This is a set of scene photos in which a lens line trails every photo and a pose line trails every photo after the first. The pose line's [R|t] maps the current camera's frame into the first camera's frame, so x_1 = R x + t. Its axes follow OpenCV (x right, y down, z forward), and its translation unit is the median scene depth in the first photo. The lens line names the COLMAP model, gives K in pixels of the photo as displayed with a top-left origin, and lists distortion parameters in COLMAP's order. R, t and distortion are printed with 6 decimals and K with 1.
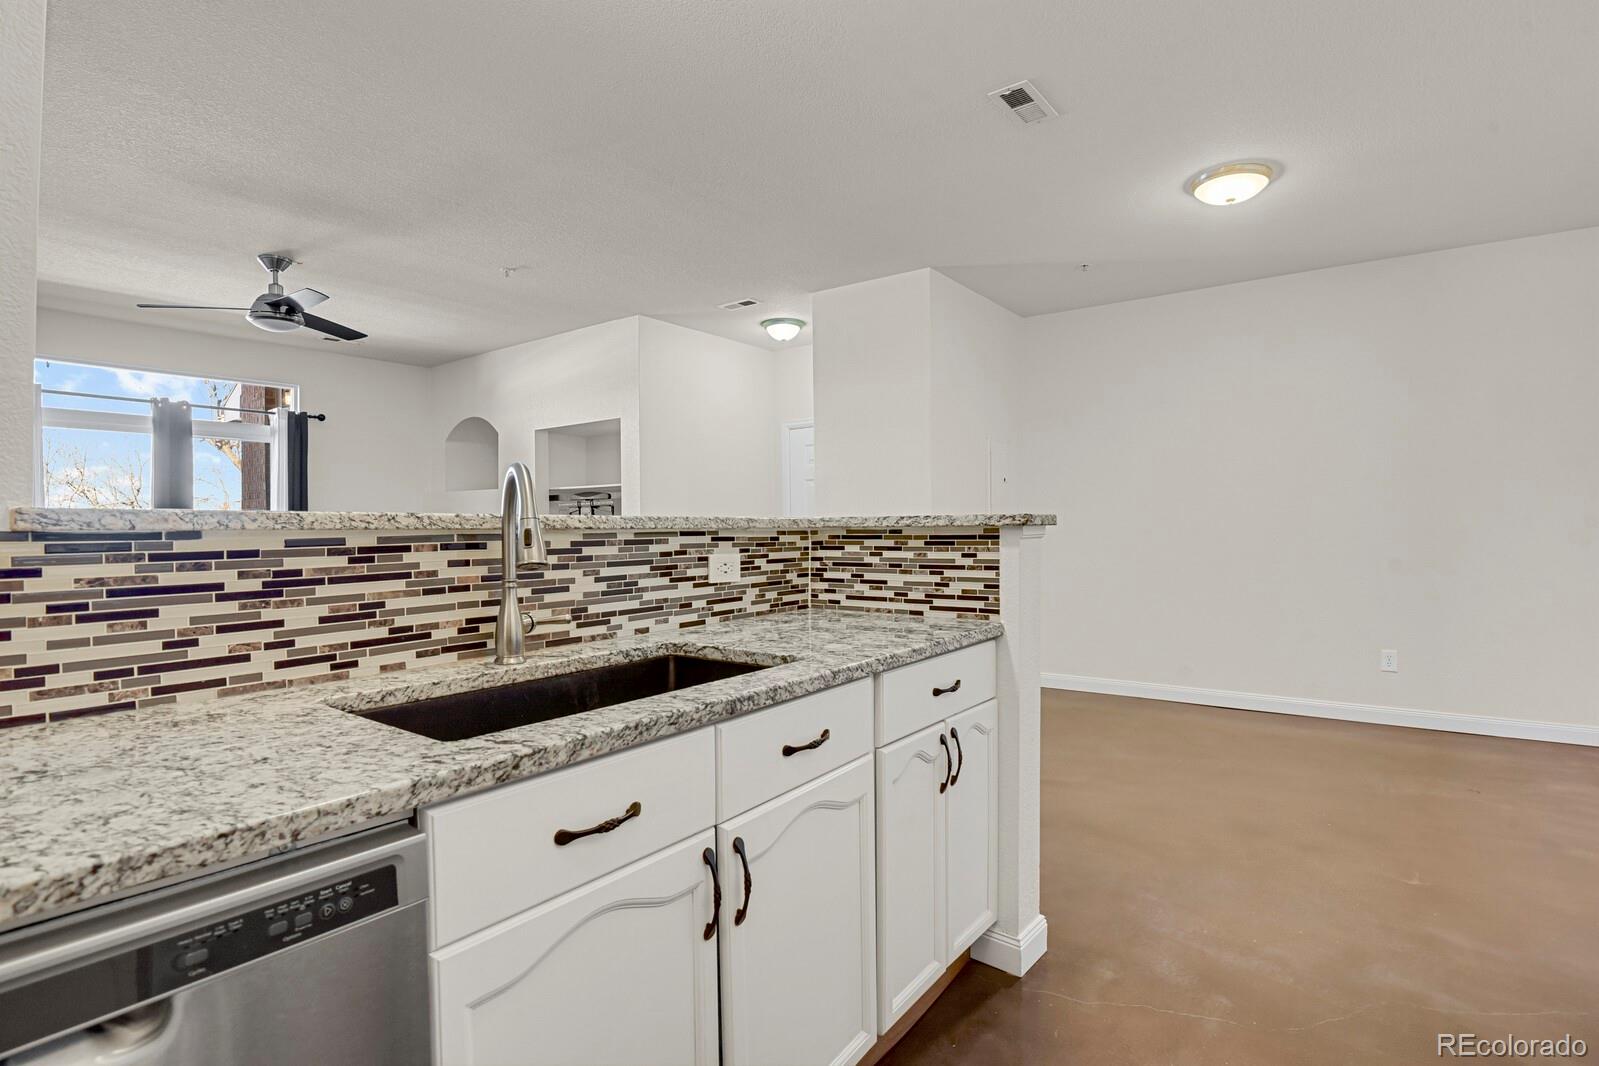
lens RADIAL K [[779.8, 0, 809.9], [0, 779.8, 528.2], [0, 0, 1]] dist [-0.020323, -0.007736]
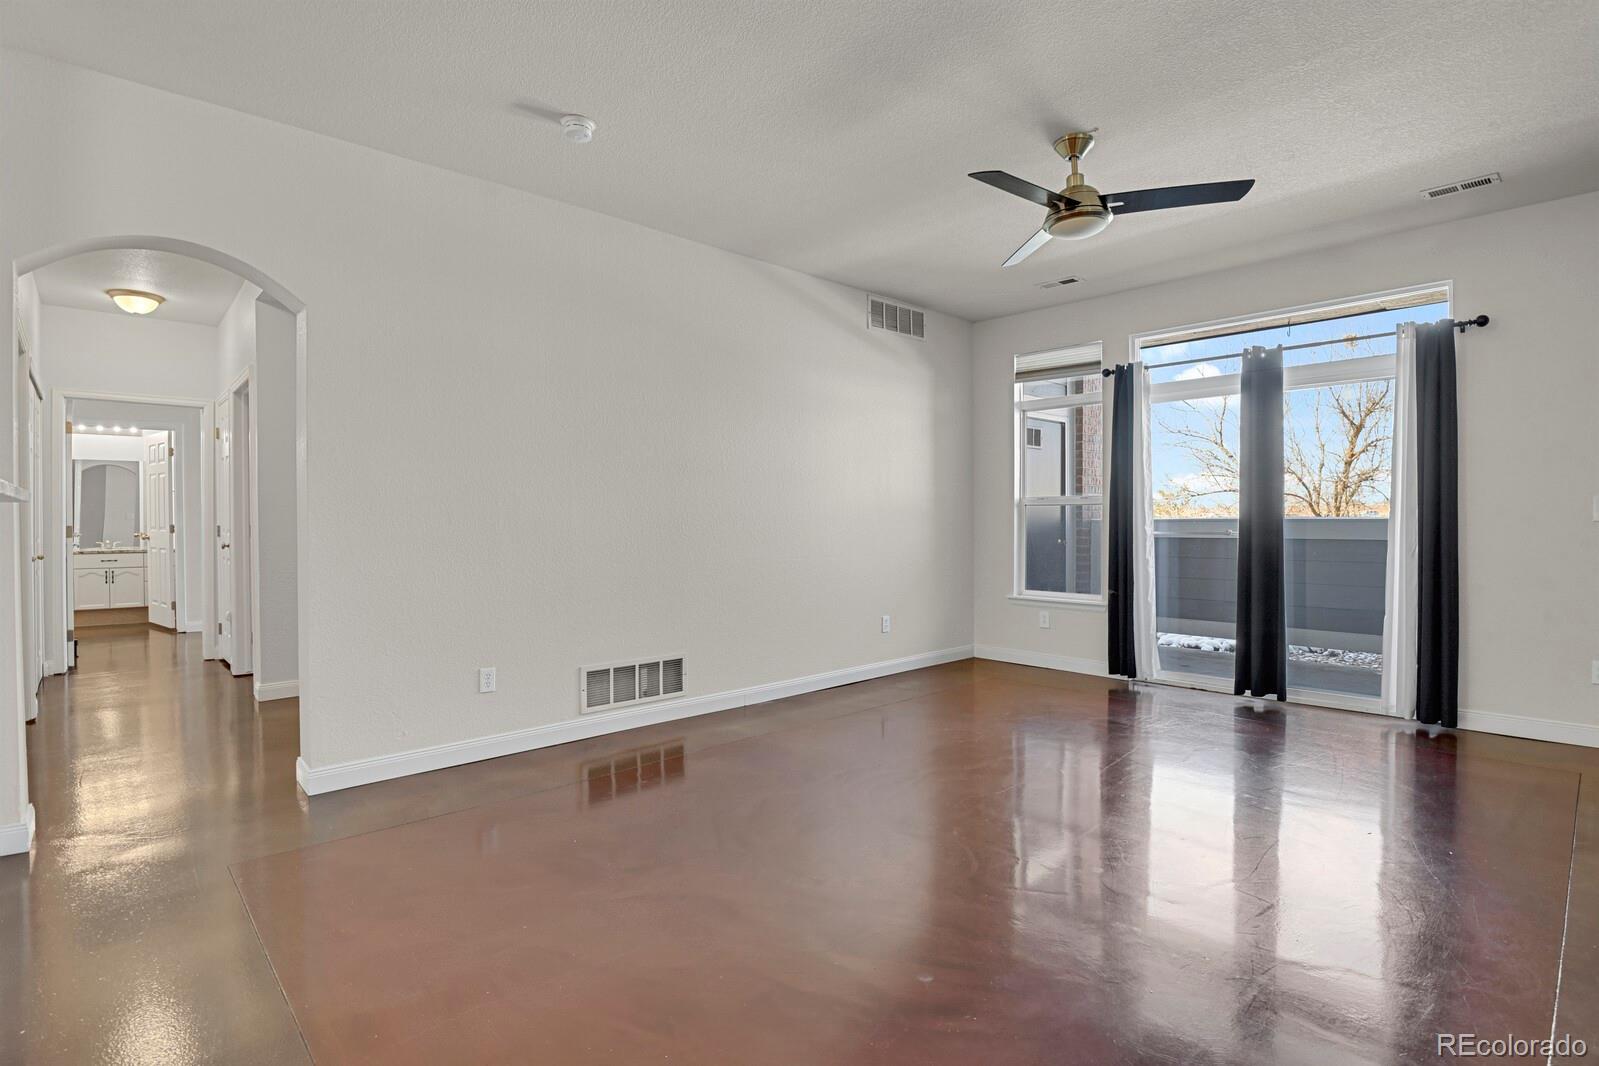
lens RADIAL K [[774.9, 0, 803.4], [0, 774.9, 526.7], [0, 0, 1]] dist [-0.033177, -0.000693]
pose [[-0.186984, 0.018076, -0.982197, 0.213209], [0.006012, 0.999833, 0.017256, 0.026762], [0.982344, -0.002678, -0.187062, 1.903517]]
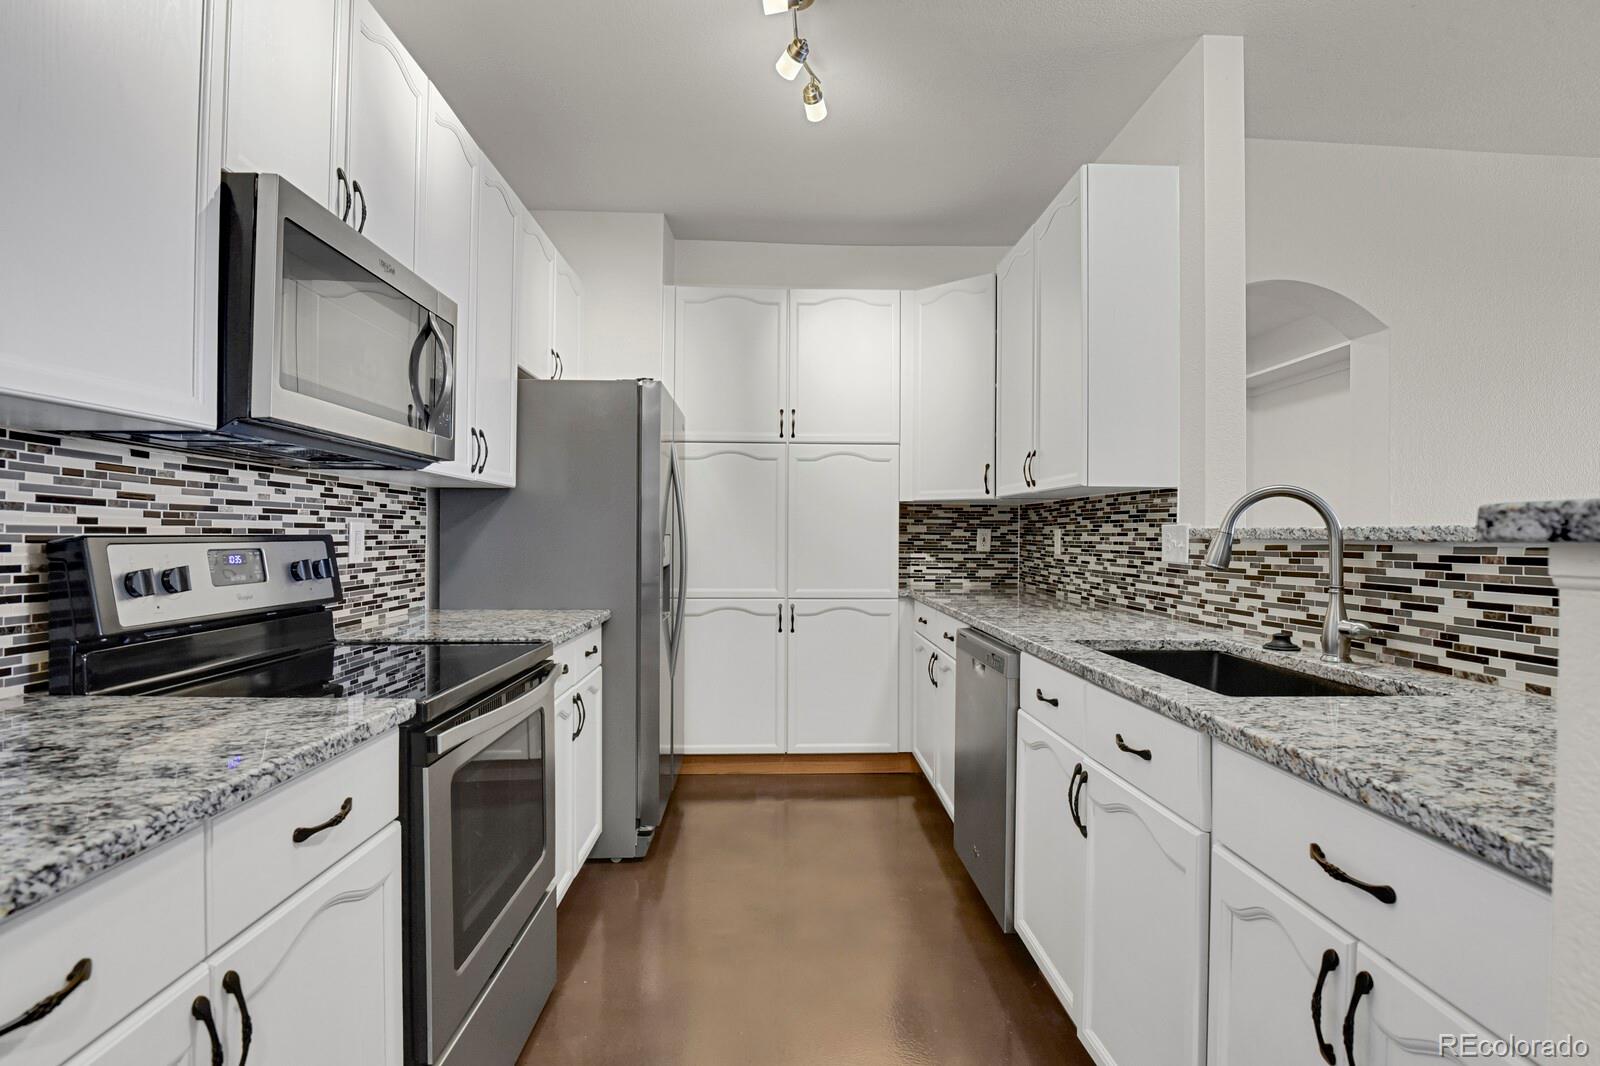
lens RADIAL K [[798.6, 0, 810.3], [0, 798.6, 529.2], [0, 0, 1]] dist [-0.019202, -0.007240]
pose [[-0.779193, -0.003101, -0.626776, 0.697862], [-0.001704, 0.999995, -0.002829, -0.007877], [0.626781, -0.001137, -0.779194, 1.090794]]
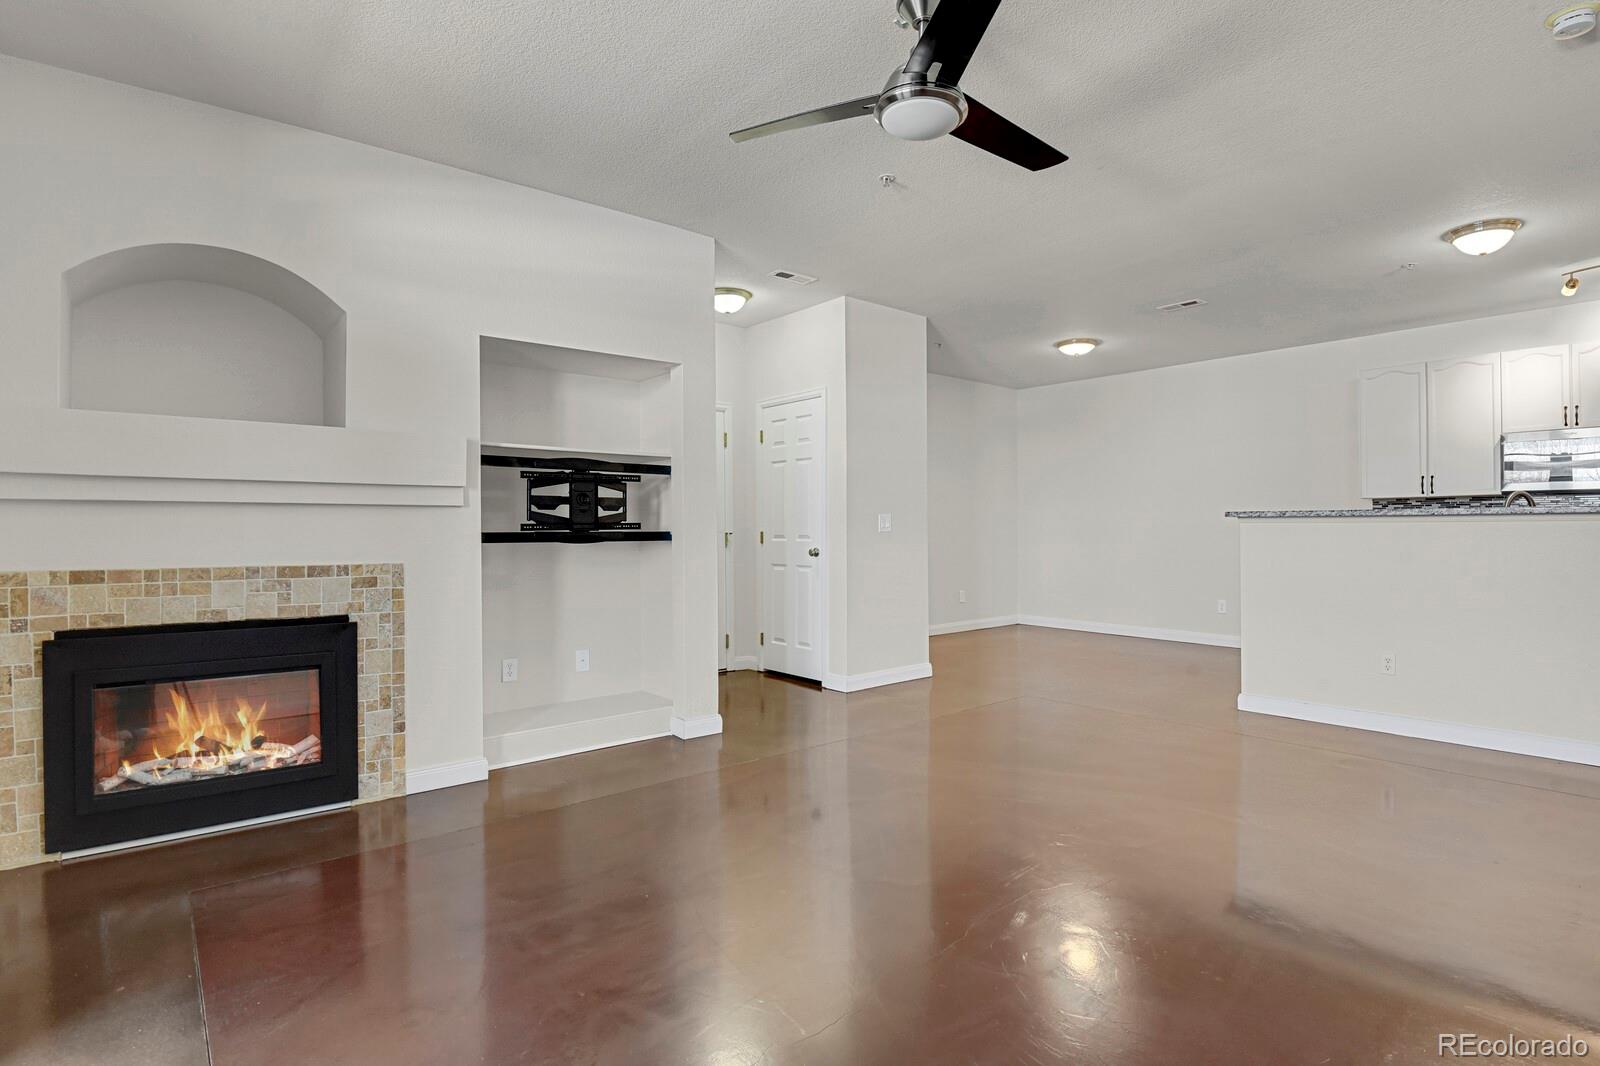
lens RADIAL K [[798.6, 0, 810.3], [0, 798.6, 529.2], [0, 0, 1]] dist [-0.019202, -0.007240]
pose [[0.239855, 0.006949, 0.970784, -2.705412], [0.002832, 0.999965, -0.007858, 0.052269], [-0.970805, 0.004634, 0.239827, 2.044014]]
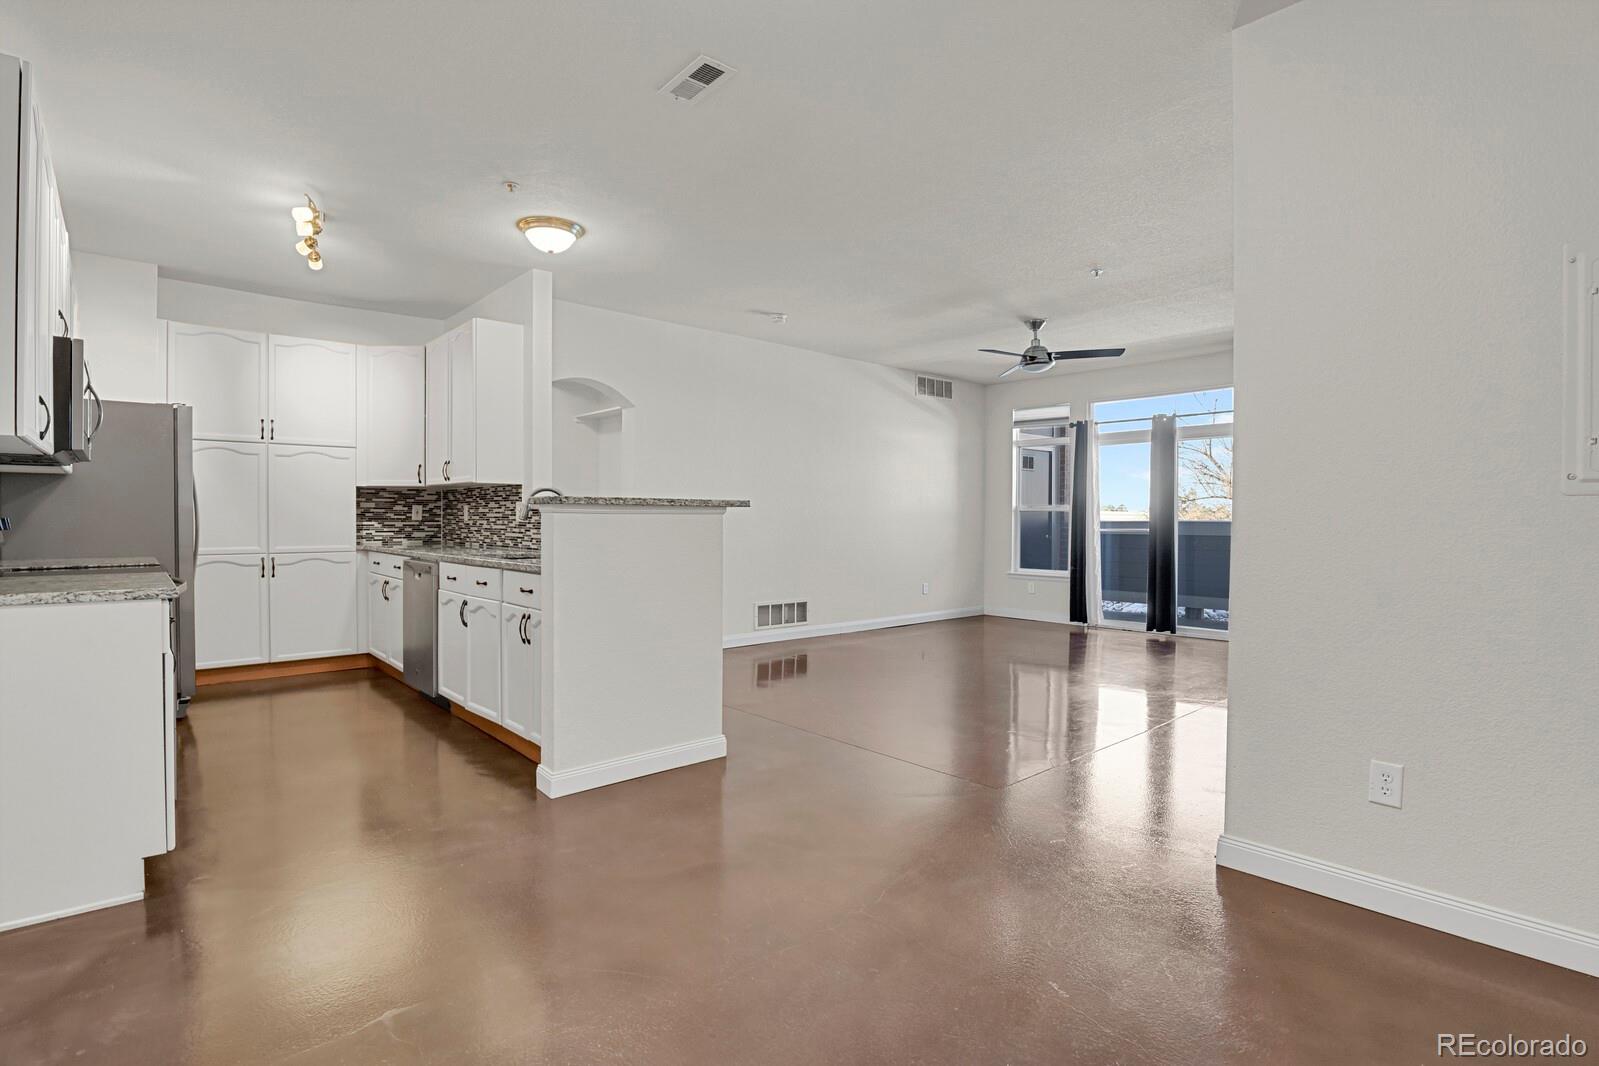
lens RADIAL K [[779.8, 0, 809.9], [0, 779.8, 528.2], [0, 0, 1]] dist [-0.020323, -0.007736]
pose [[-0.202132, 0.018664, -0.979181, 1.756678], [-0.001928, 0.999809, 0.019455, 0.013608], [0.979356, 0.005820, -0.202057, 1.913996]]
